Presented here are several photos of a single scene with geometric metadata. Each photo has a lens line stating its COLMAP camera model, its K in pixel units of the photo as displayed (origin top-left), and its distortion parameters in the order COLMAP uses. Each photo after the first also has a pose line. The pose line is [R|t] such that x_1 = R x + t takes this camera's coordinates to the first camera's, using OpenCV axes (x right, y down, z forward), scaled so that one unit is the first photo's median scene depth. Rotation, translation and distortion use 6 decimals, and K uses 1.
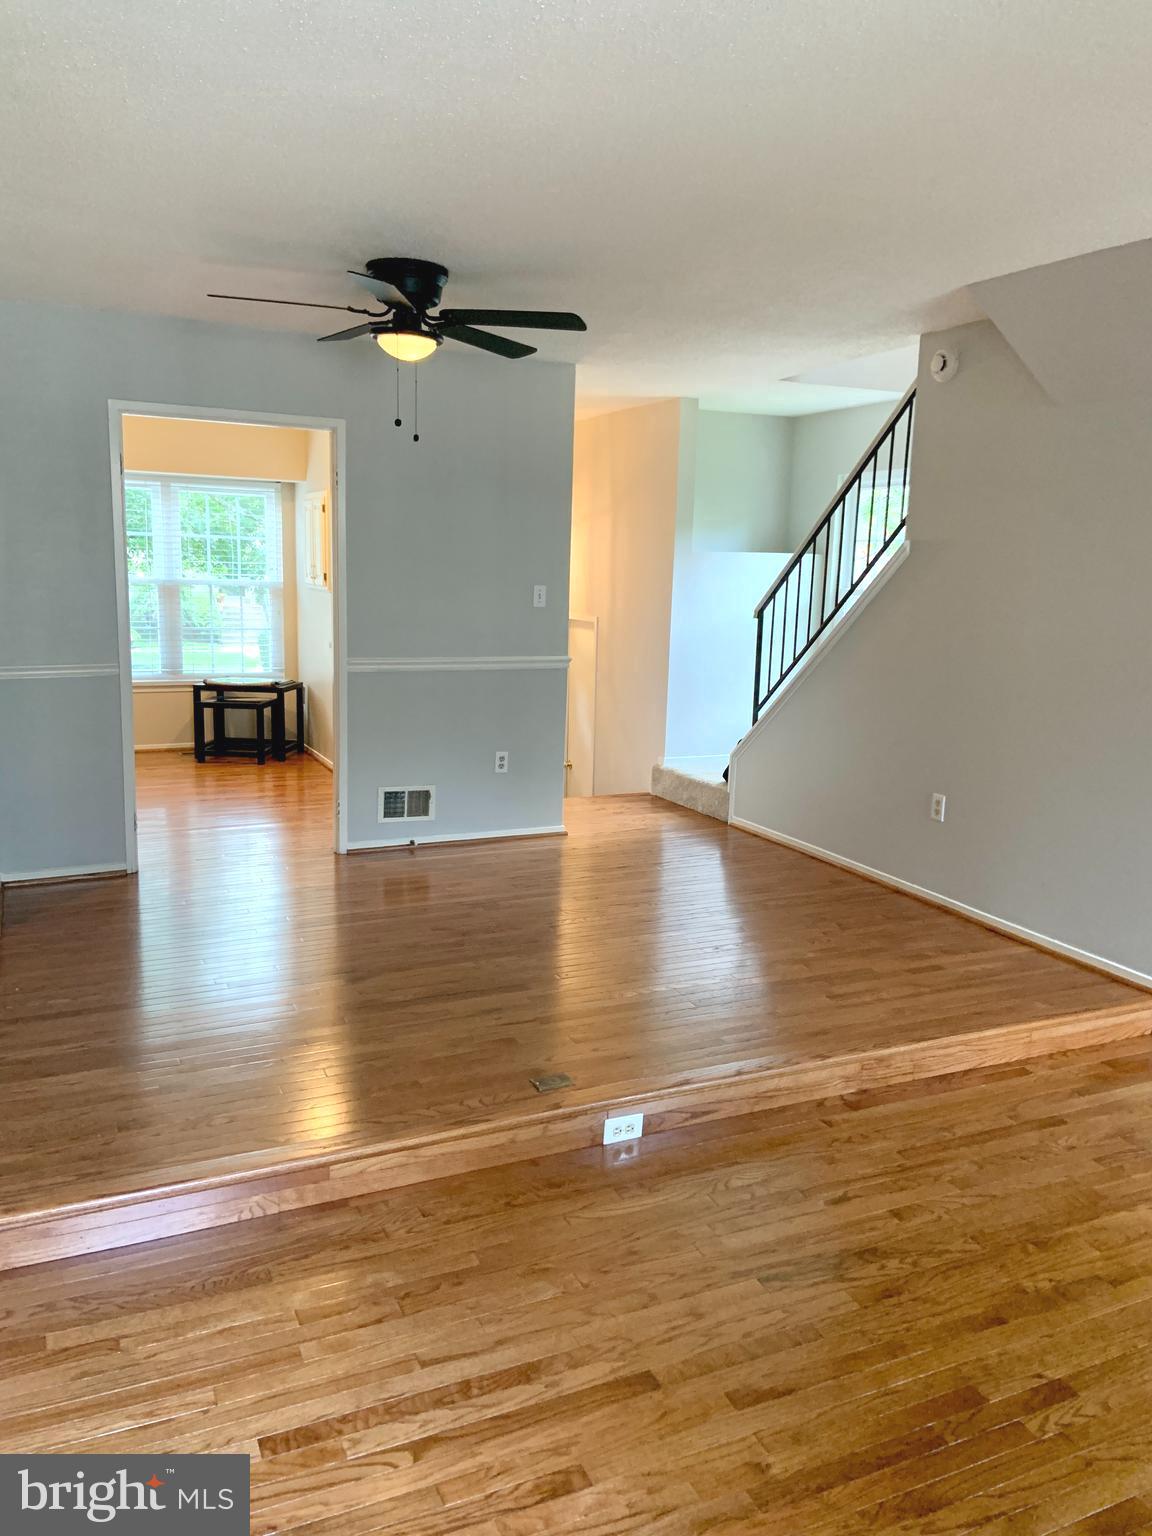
lens RADIAL K [[1170.8, 0, 581.4], [0, 1170.8, 757.1], [0, 0, 1]] dist [0.124423, -0.167415]
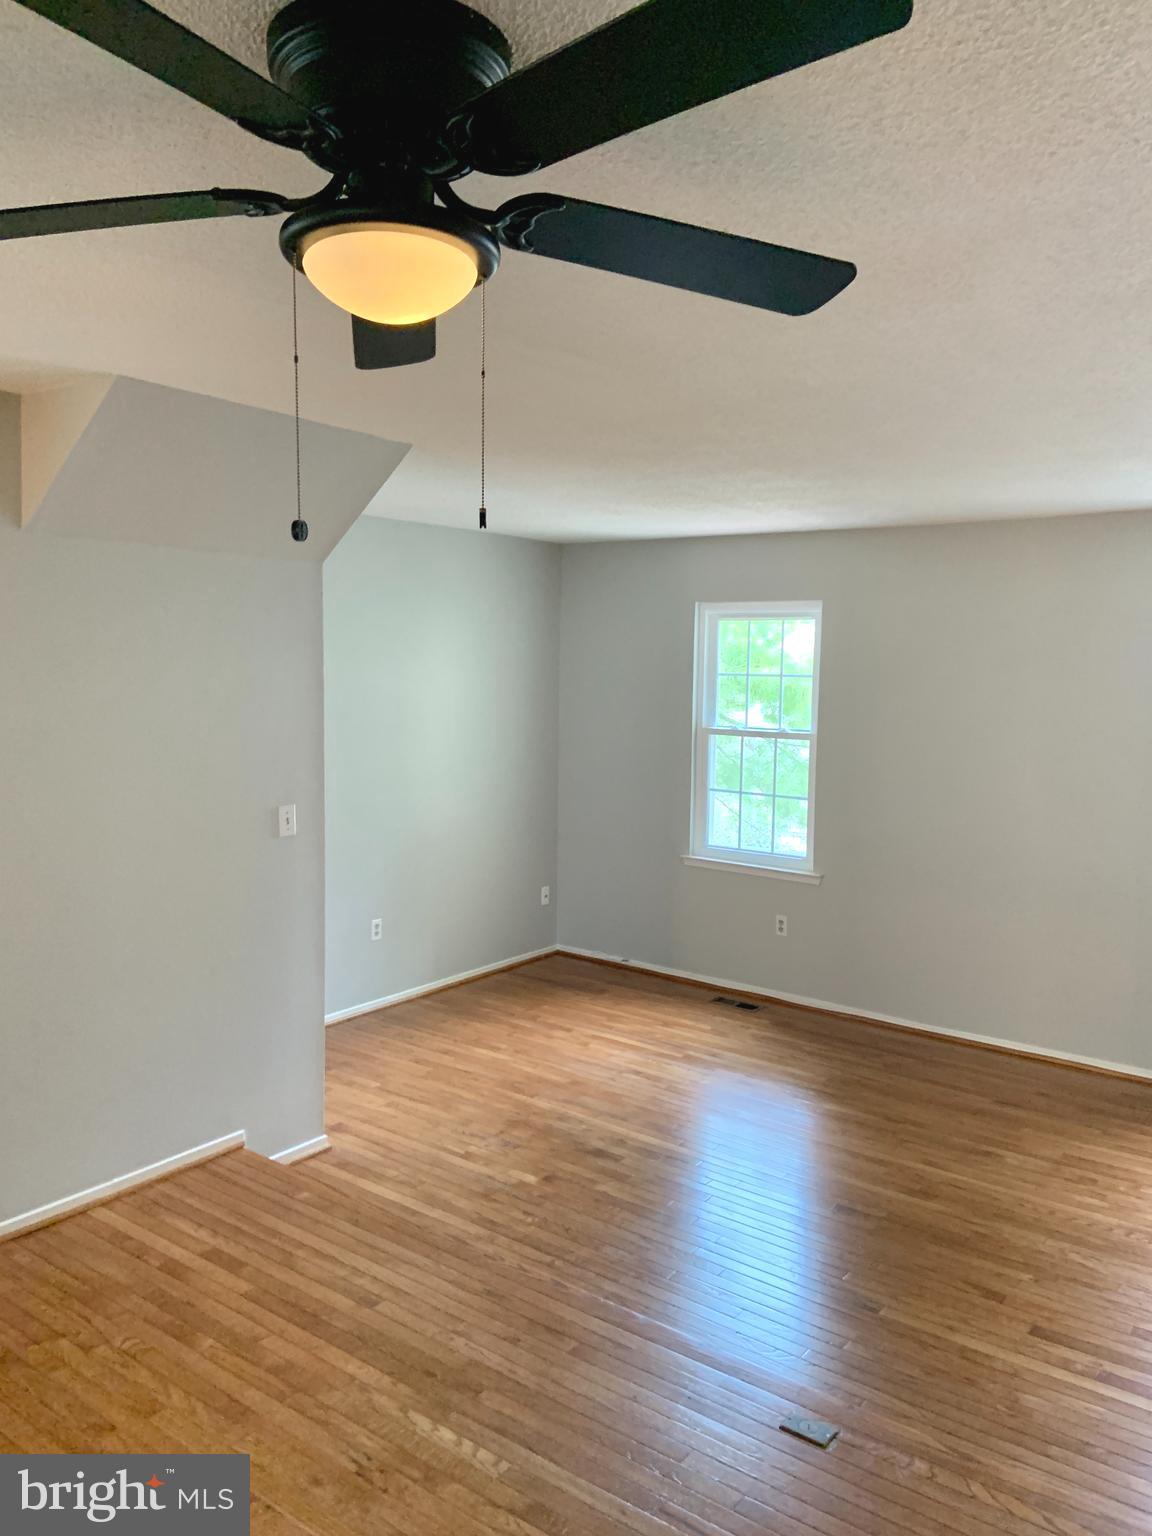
lens RADIAL K [[1202.1, 0, 574.3], [0, 1202.1, 770.2], [0, 0, 1]] dist [0.134904, -0.184877]
pose [[-0.473643, -0.127605, 0.871424, -0.509243], [0.118965, 0.971110, 0.206864, -0.288996], [-0.872645, 0.201649, -0.444779, 1.156622]]
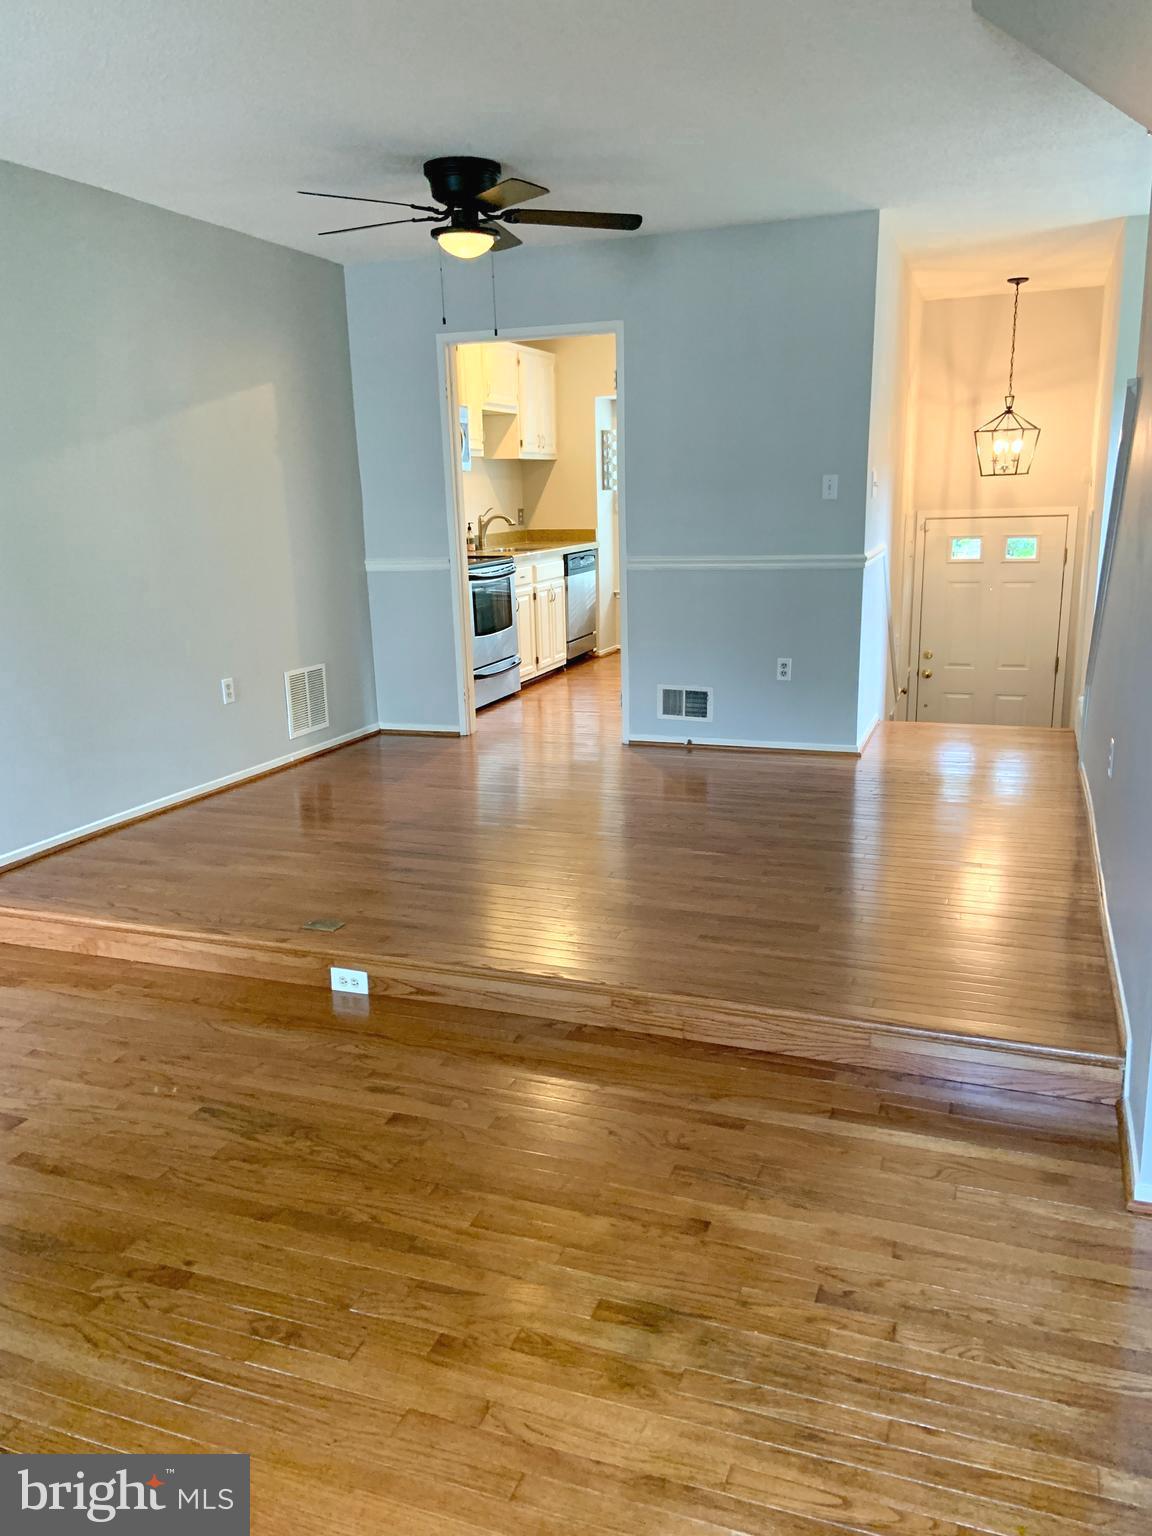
lens RADIAL K [[1170.8, 0, 581.4], [0, 1170.8, 757.1], [0, 0, 1]] dist [0.124423, -0.167415]
pose [[0.696476, 0.119679, -0.707529, 0.728211], [-0.077463, 0.992771, 0.091674, 0.000683], [0.713386, -0.009041, 0.700713, 0.327455]]
